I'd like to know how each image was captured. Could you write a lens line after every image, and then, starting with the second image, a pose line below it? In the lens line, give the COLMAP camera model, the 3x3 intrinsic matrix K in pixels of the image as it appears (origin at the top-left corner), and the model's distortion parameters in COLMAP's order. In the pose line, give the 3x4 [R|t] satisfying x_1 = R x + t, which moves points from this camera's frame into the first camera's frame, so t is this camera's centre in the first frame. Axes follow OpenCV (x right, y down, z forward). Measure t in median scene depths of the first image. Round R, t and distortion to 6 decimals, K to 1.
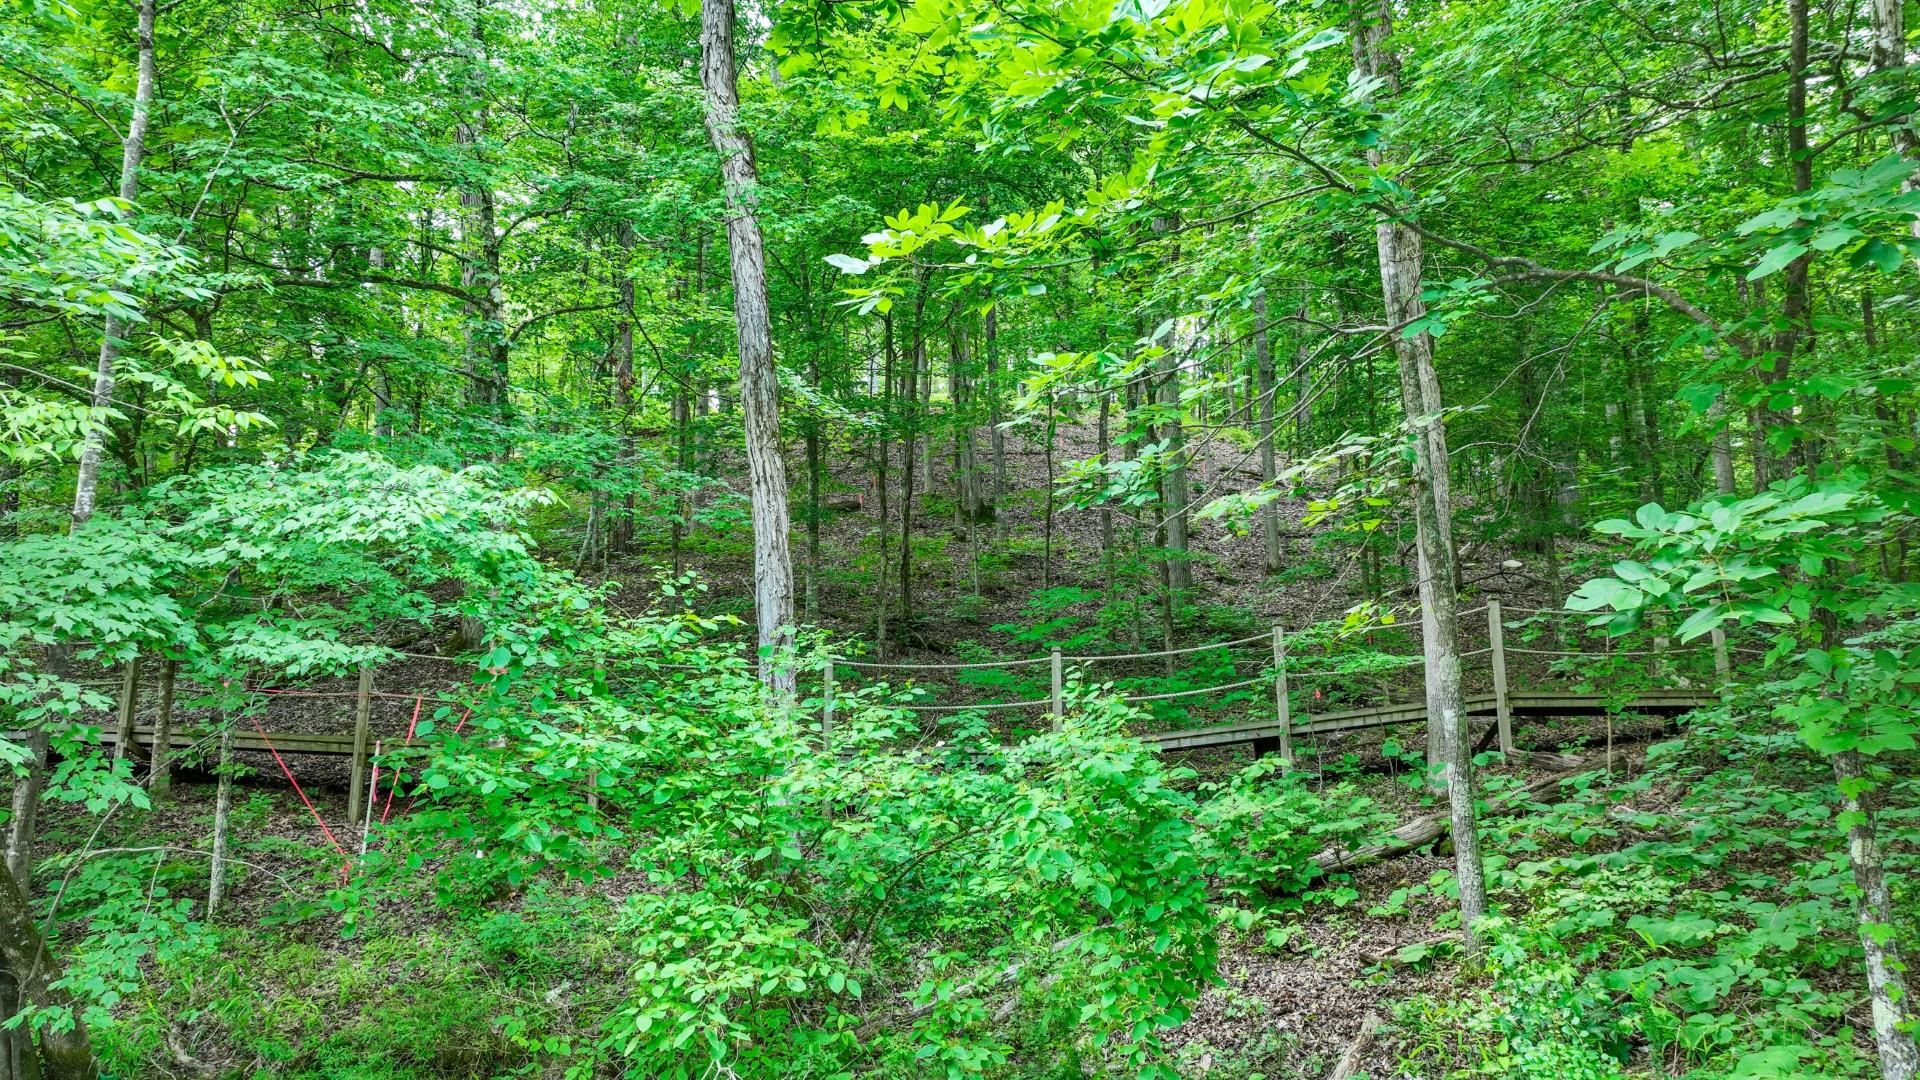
lens RADIAL K [[1347.2, 0, 967.3], [0, 1347.2, 547.5], [0, 0, 1]] dist [-0.005659, 0.022119]
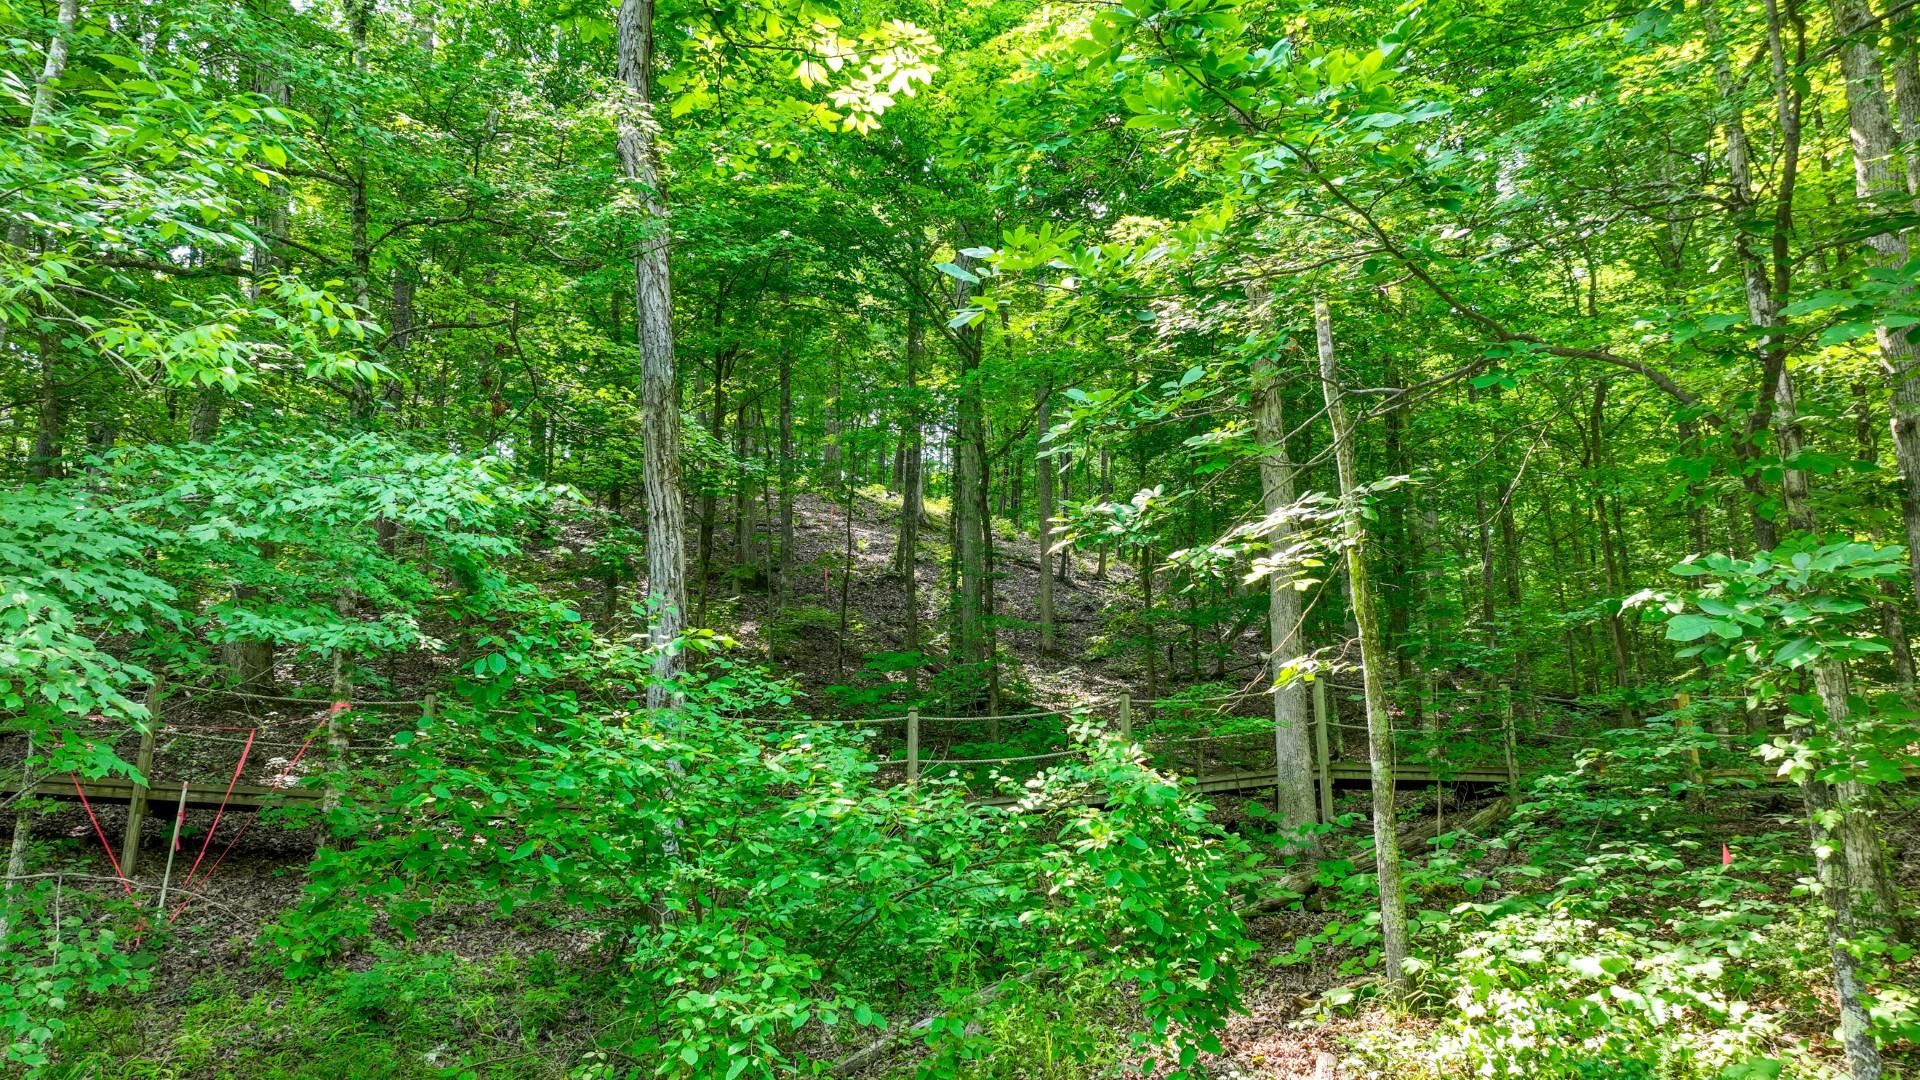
lens RADIAL K [[1347.2, 0, 954.8], [0, 1347.2, 550.9], [0, 0, 1]] dist [-0.005659, 0.022119]
pose [[0.978214, 0.057846, 0.199375, -0.203528], [-0.045398, 0.996756, -0.066454, 0.044263], [-0.202572, 0.055955, 0.977667, 0.024446]]
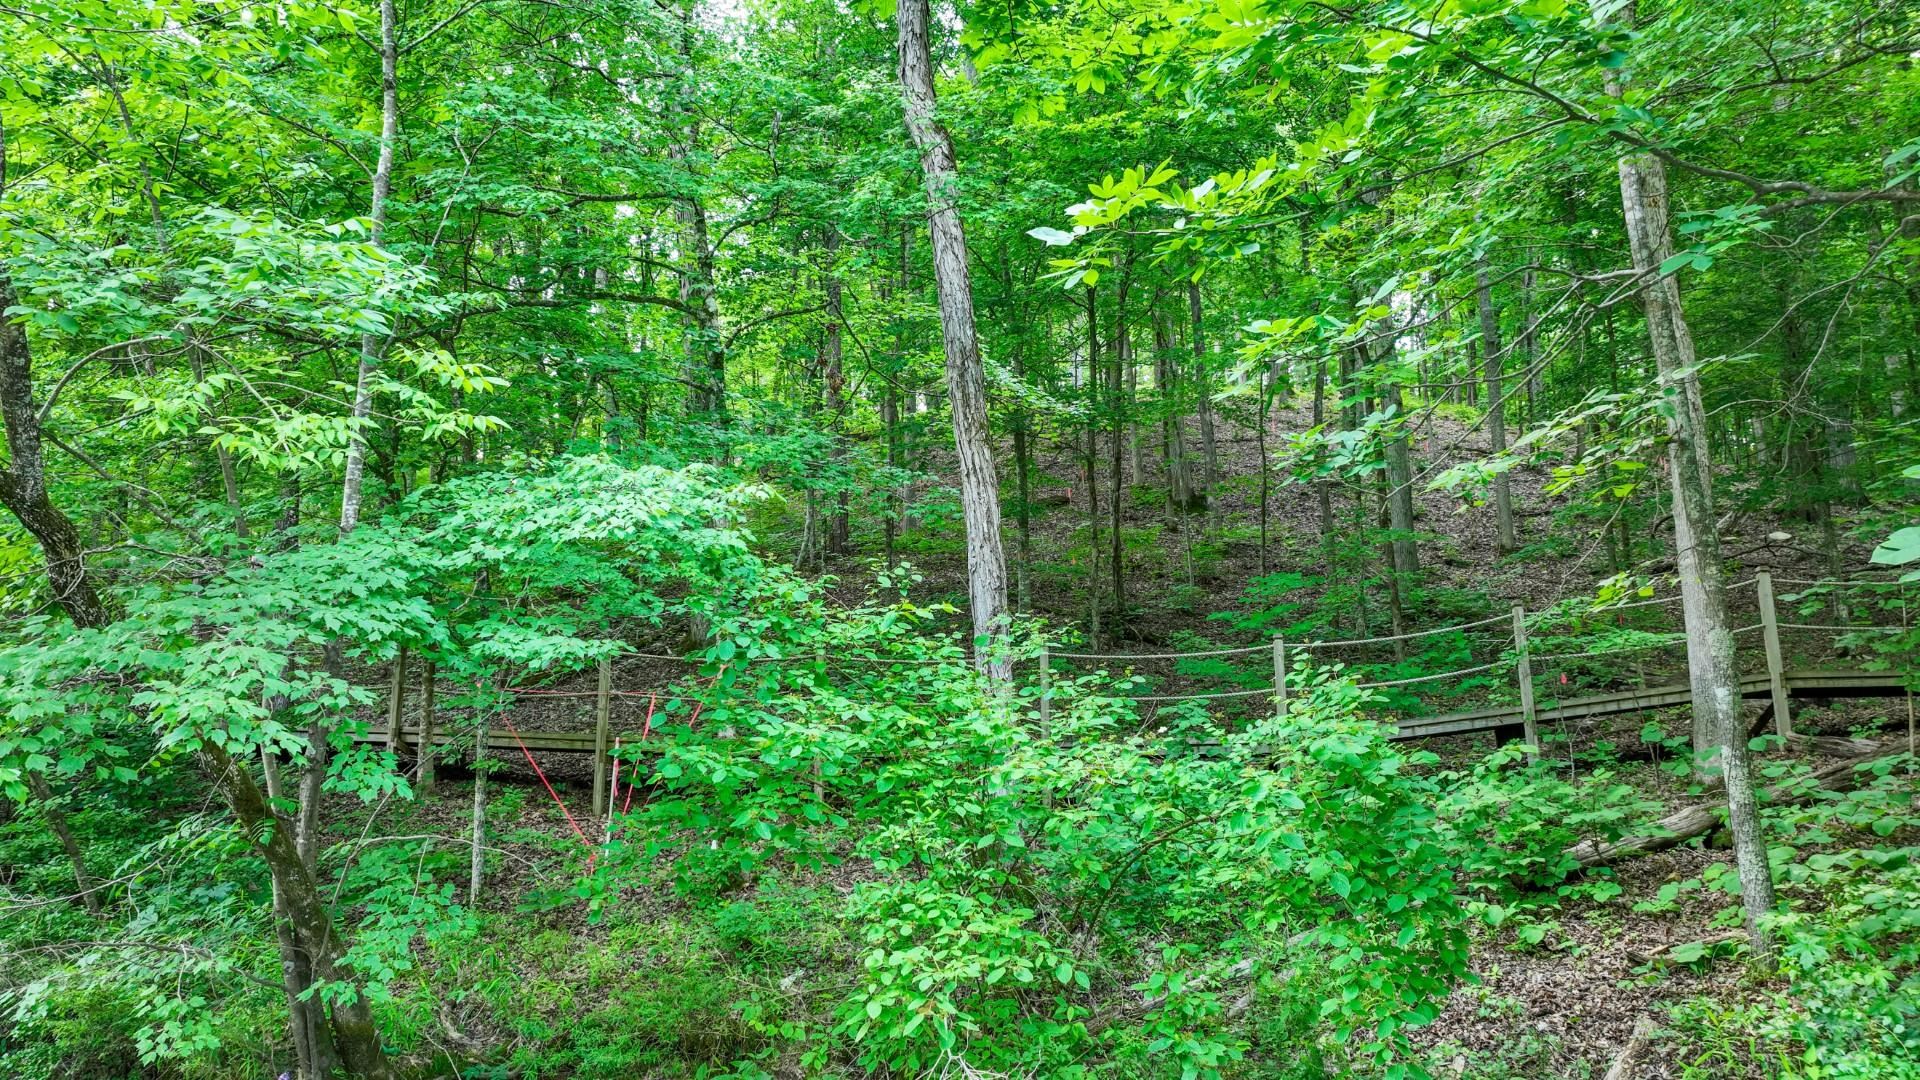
lens RADIAL K [[1347.2, 0, 967.2], [0, 1347.2, 549.5], [0, 0, 1]] dist [-0.005659, 0.022119]
pose [[0.987389, -0.032981, -0.154838, -0.004194], [0.033465, 0.999440, 0.000518, 0.009615], [0.154734, -0.005694, 0.987940, 0.016997]]
